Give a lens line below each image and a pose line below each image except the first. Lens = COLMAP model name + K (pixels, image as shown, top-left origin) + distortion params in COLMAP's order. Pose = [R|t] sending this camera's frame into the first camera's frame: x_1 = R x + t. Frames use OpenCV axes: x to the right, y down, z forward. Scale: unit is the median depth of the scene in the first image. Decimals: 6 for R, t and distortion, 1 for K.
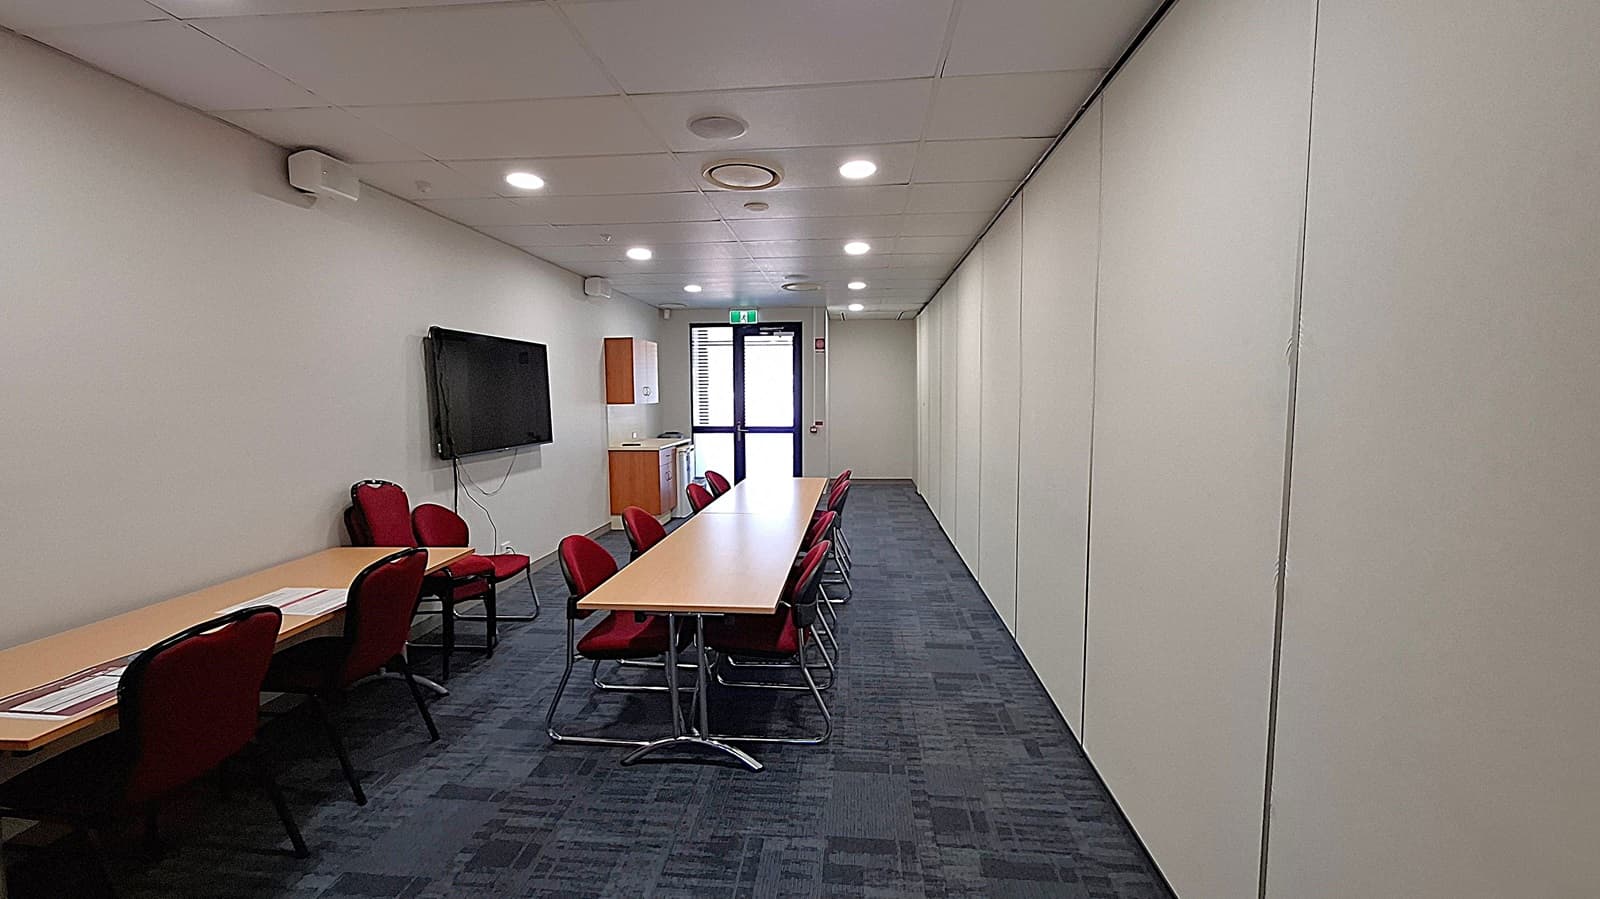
lens RADIAL K [[636.8, 0, 795.4], [0, 636.8, 446.9], [0, 0, 1]] dist [-0.003445, 0.000118]
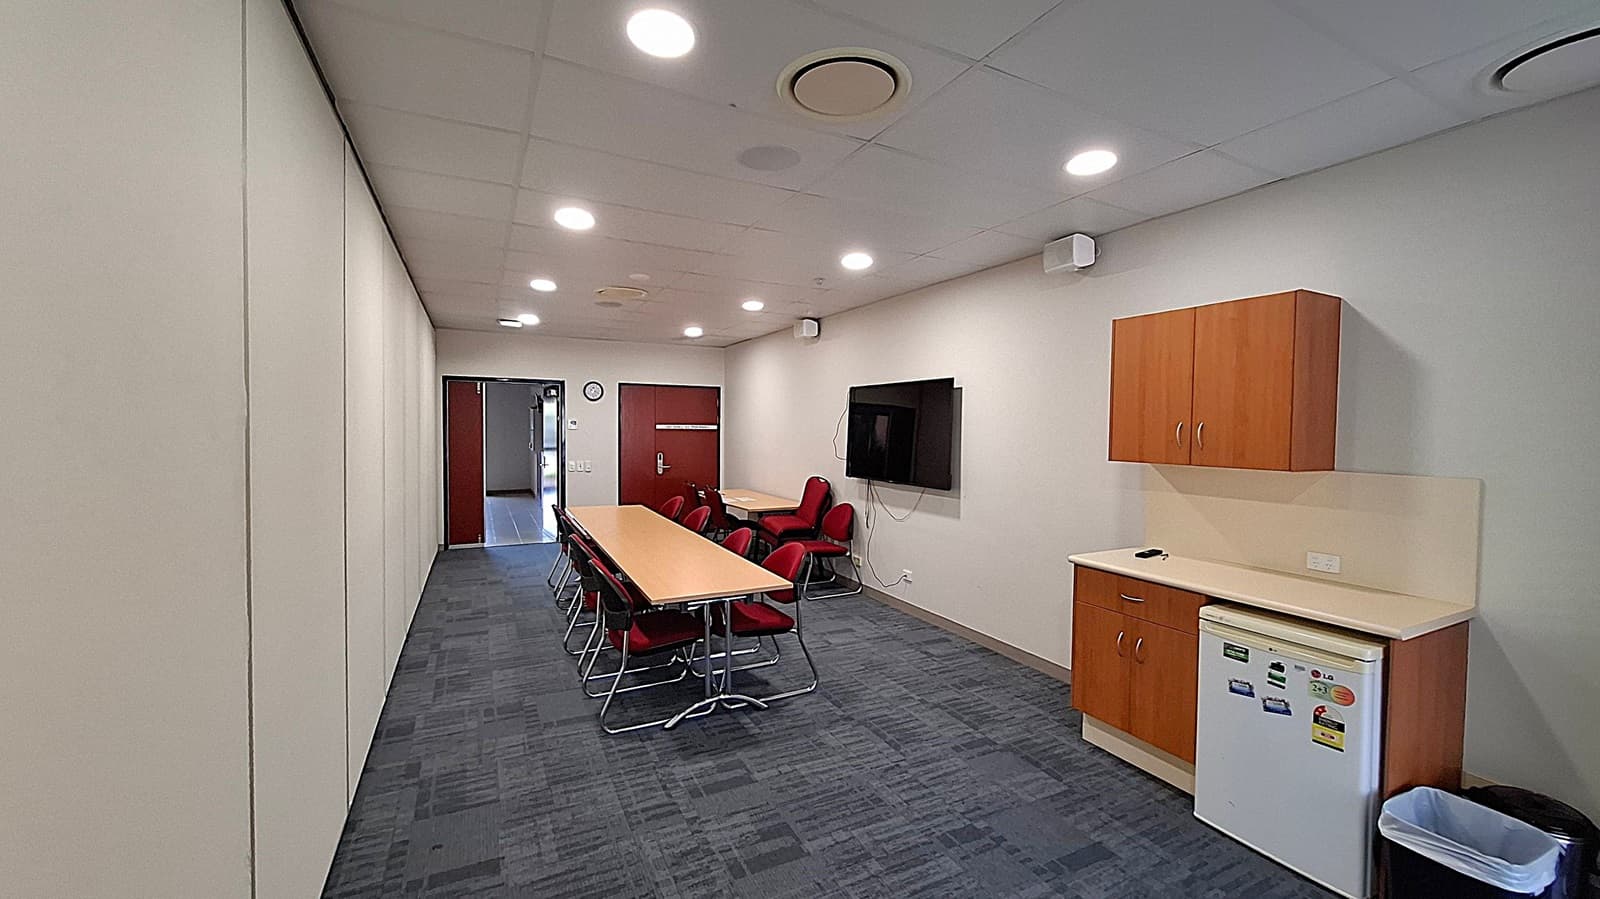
lens RADIAL K [[636.8, 0, 795.4], [0, 636.8, 446.9], [0, 0, 1]] dist [-0.003445, 0.000118]
pose [[-0.848305, 0.010823, -0.529397, 0.301143], [-0.053681, 0.992882, 0.106318, -0.179706], [0.526779, 0.118609, -0.841686, 1.996028]]
